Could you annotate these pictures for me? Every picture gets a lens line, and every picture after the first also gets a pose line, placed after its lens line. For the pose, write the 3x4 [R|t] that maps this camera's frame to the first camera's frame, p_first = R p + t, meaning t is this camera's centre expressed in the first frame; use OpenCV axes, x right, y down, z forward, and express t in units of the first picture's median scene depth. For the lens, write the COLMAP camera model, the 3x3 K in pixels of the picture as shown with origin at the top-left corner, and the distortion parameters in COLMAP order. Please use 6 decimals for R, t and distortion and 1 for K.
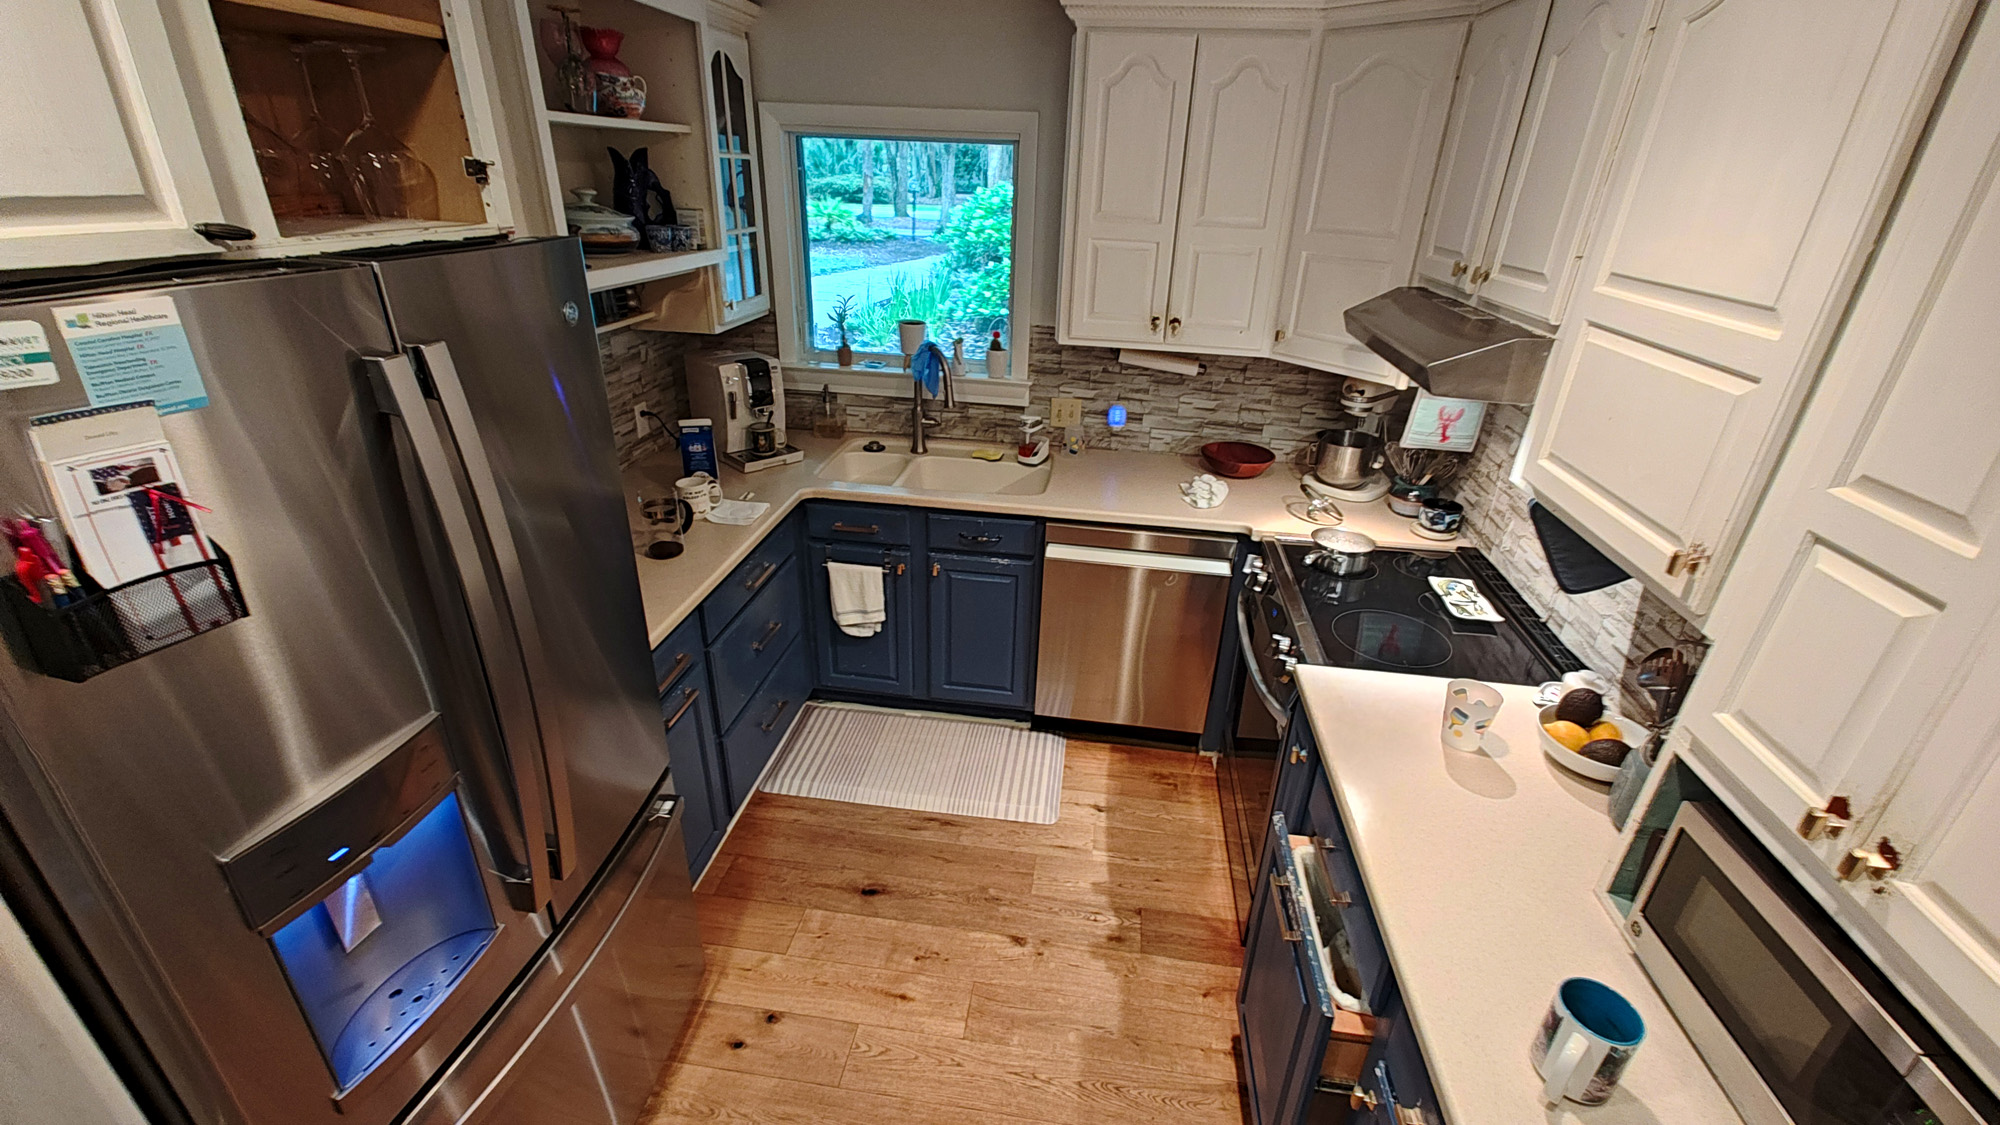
lens RADIAL K [[824.3, 0, 996.3], [0, 824.3, 568.0], [0, 0, 1]] dist [-0.016093, -0.000370]
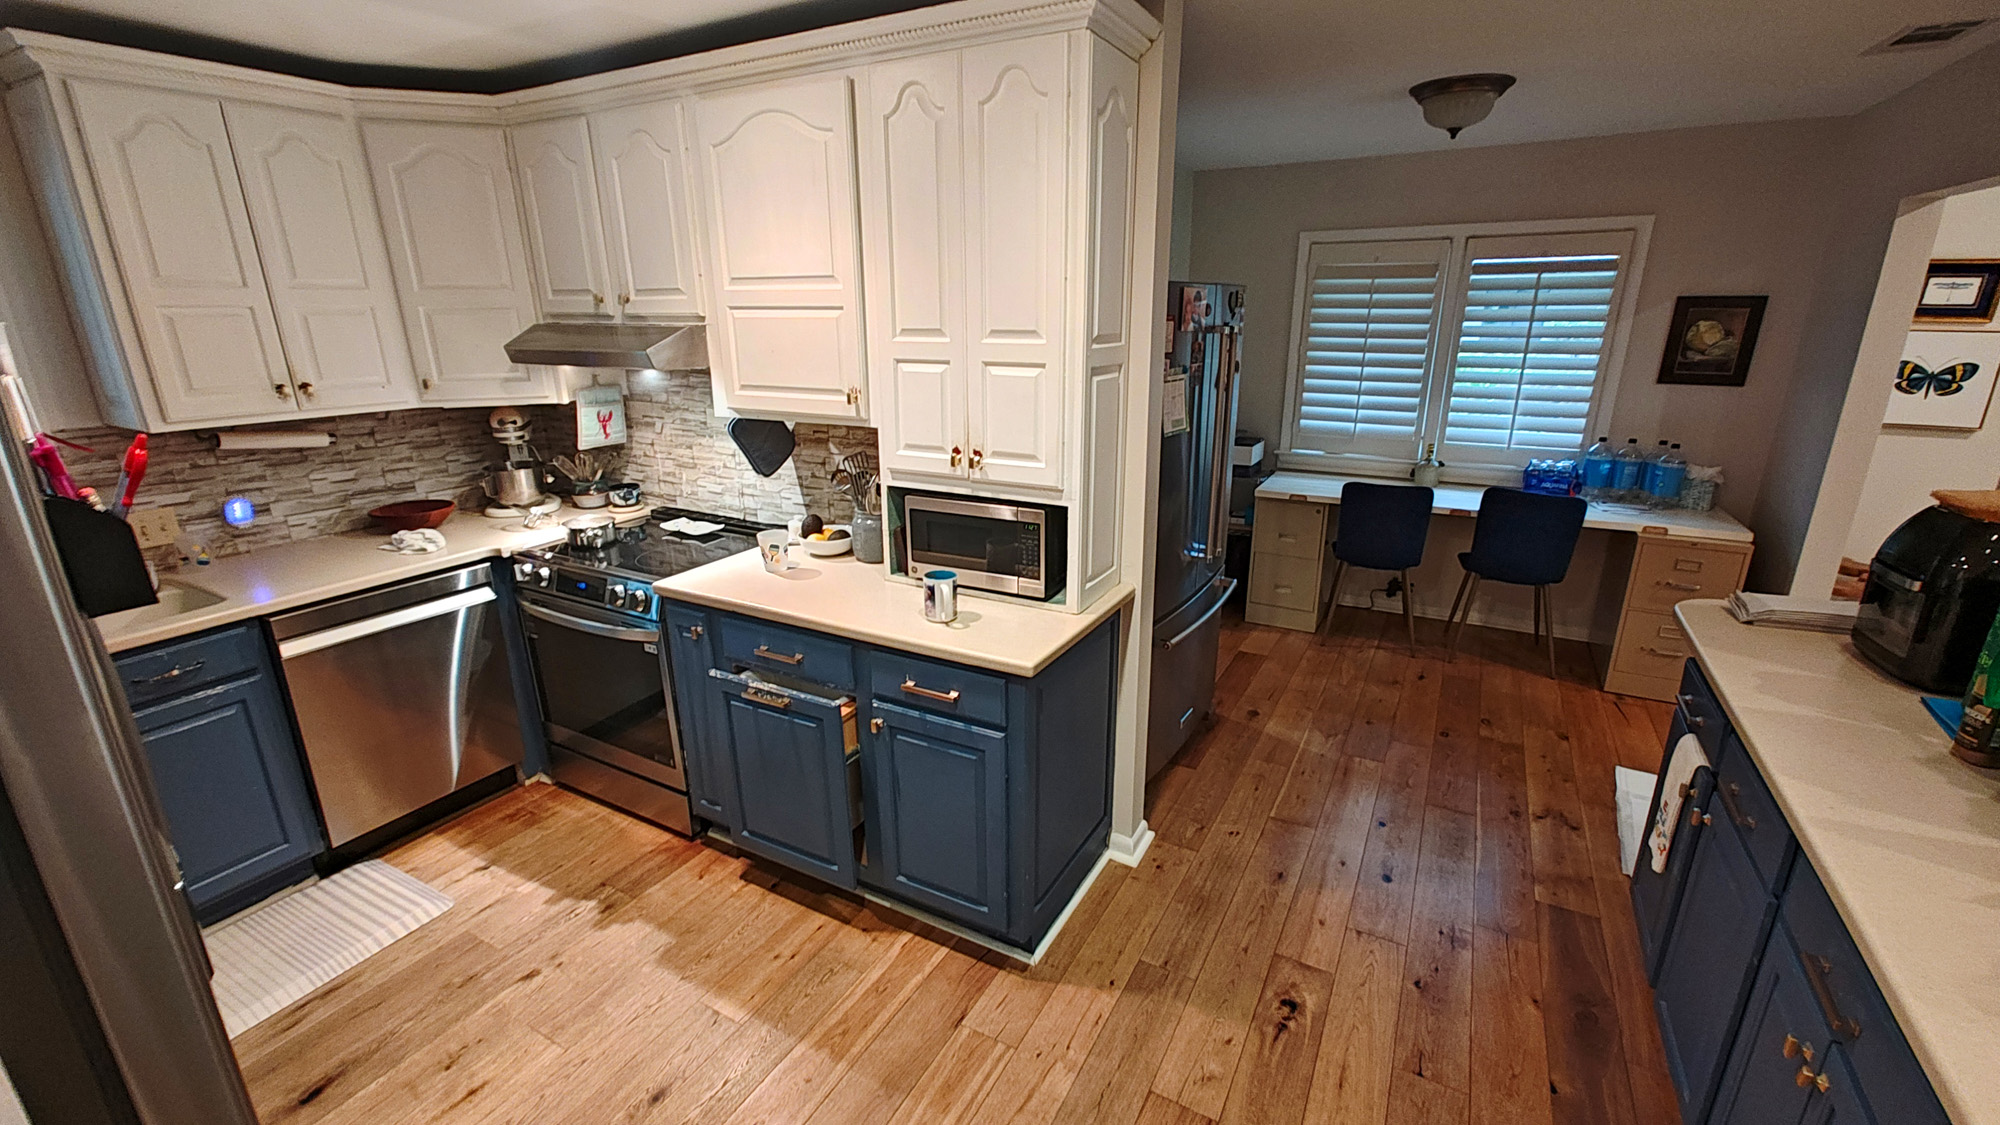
lens RADIAL K [[836.5, 0, 1008.3], [0, 836.5, 568.8], [0, 0, 1]] dist [-0.002205, -0.000664]
pose [[0.352020, -0.306934, 0.884236, -0.454362], [0.422825, 0.894965, 0.142329, 0.109250], [-0.835046, 0.323774, 0.444825, -0.063466]]
